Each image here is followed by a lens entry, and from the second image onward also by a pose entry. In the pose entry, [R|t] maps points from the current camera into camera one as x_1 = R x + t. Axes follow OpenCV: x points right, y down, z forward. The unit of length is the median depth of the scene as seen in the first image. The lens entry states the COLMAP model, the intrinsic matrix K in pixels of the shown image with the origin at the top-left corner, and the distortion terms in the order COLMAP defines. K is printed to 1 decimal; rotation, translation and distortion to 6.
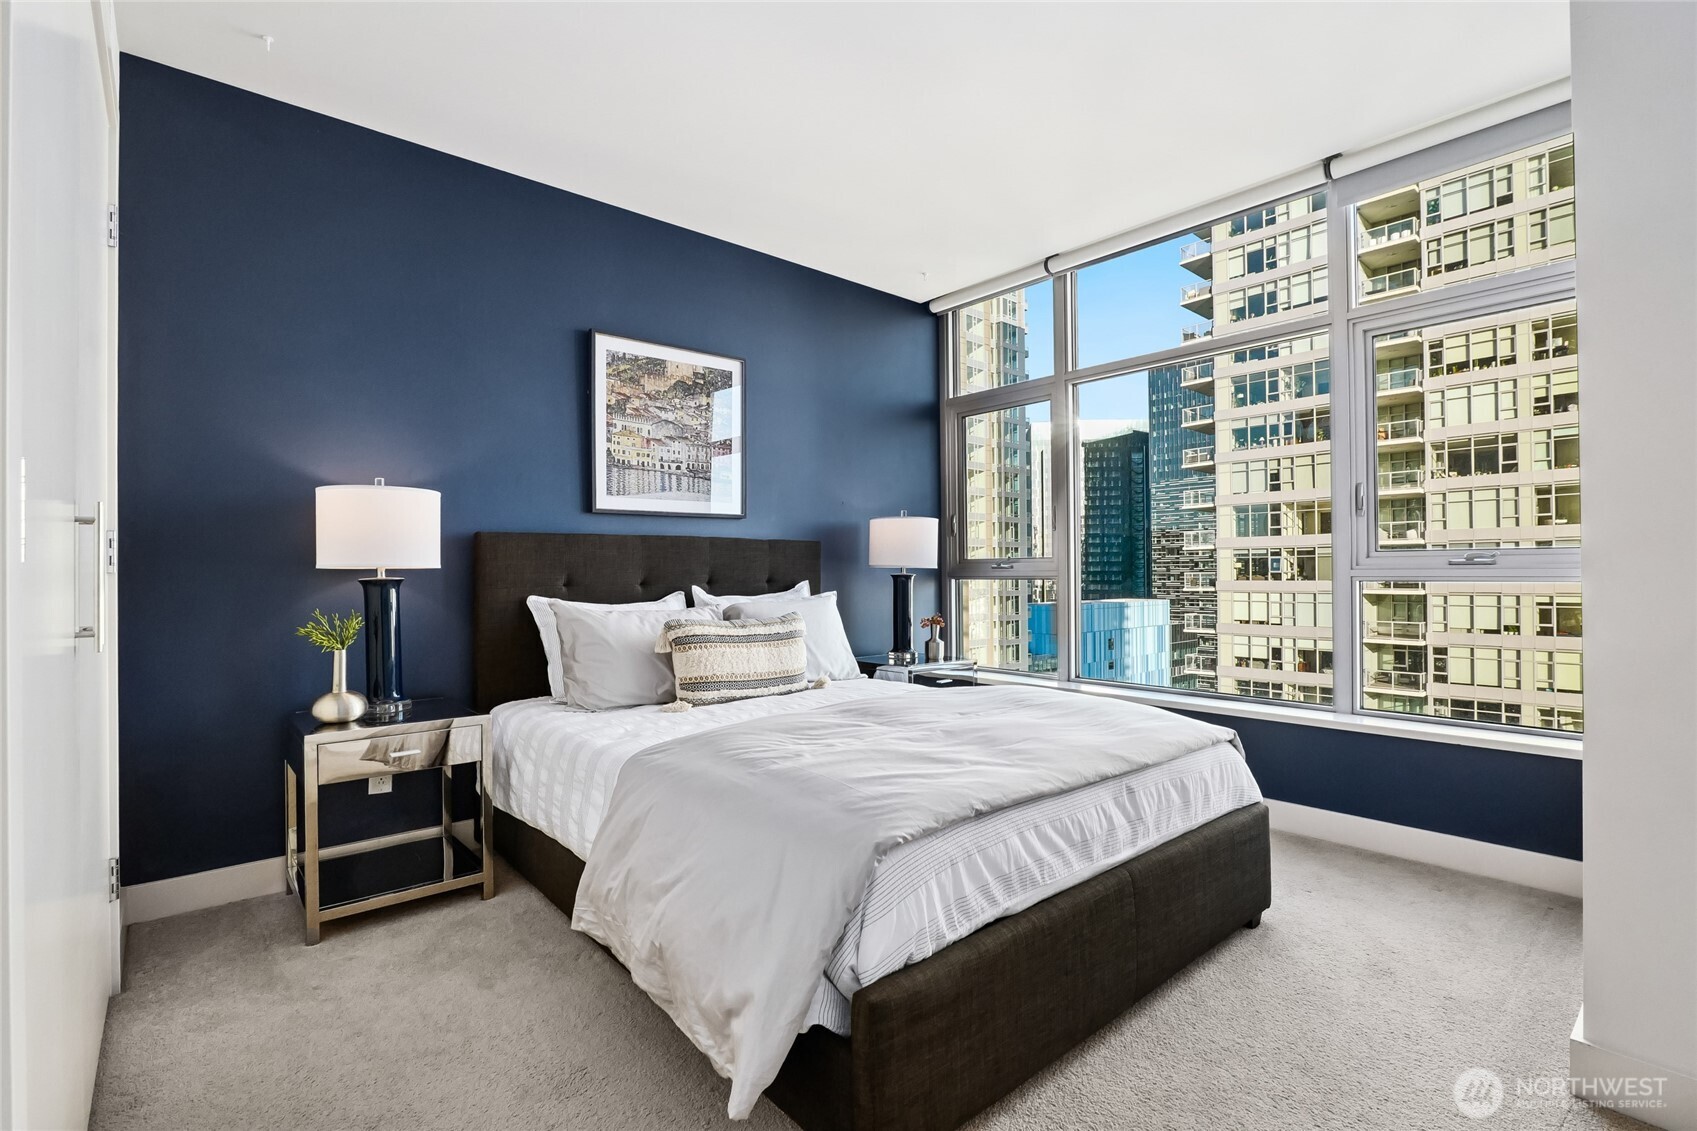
lens RADIAL K [[781.5, 0, 842.4], [0, 781.5, 568.8], [0, 0, 1]] dist [-0.011635, 0.000551]
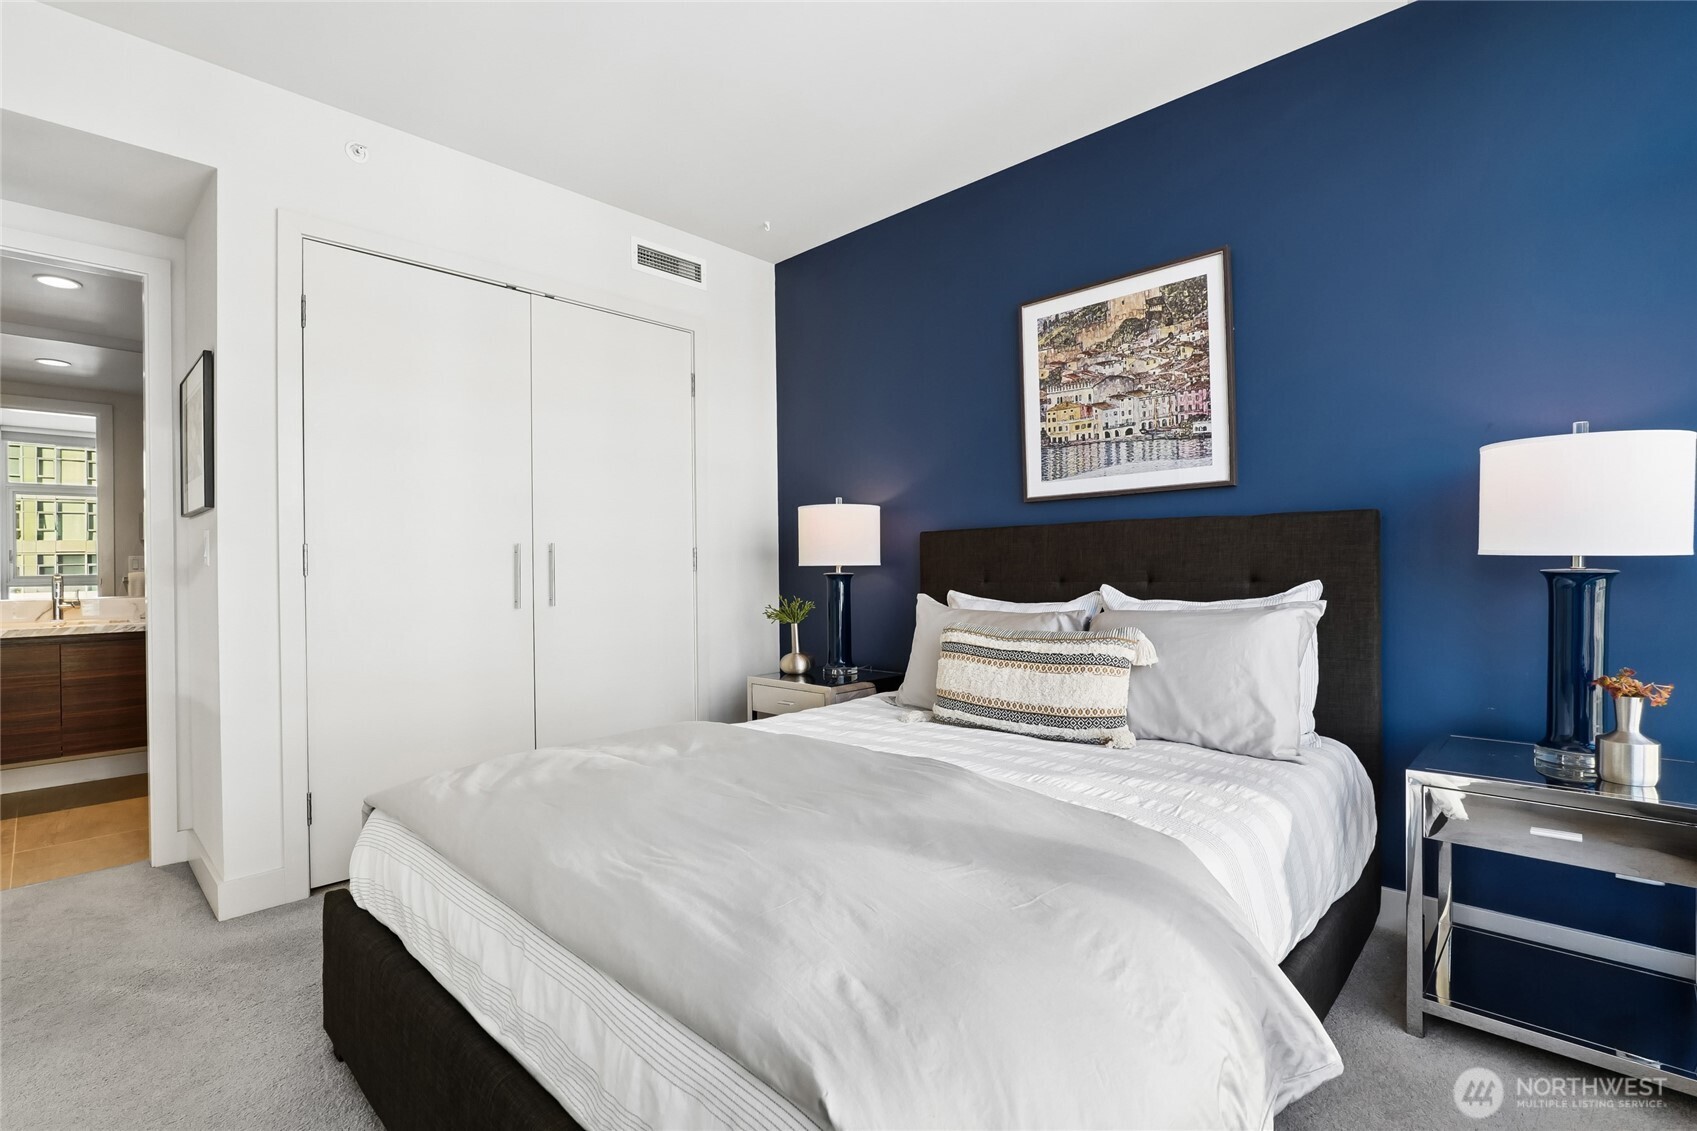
lens RADIAL K [[795.6, 0, 844.7], [0, 795.6, 568.8], [0, 0, 1]] dist [-0.012661, 0.000295]
pose [[0.092064, 0.016404, -0.995618, 0.571338], [0.026827, 0.999460, 0.018948, -0.015798], [0.995392, -0.028454, 0.091574, 0.658827]]
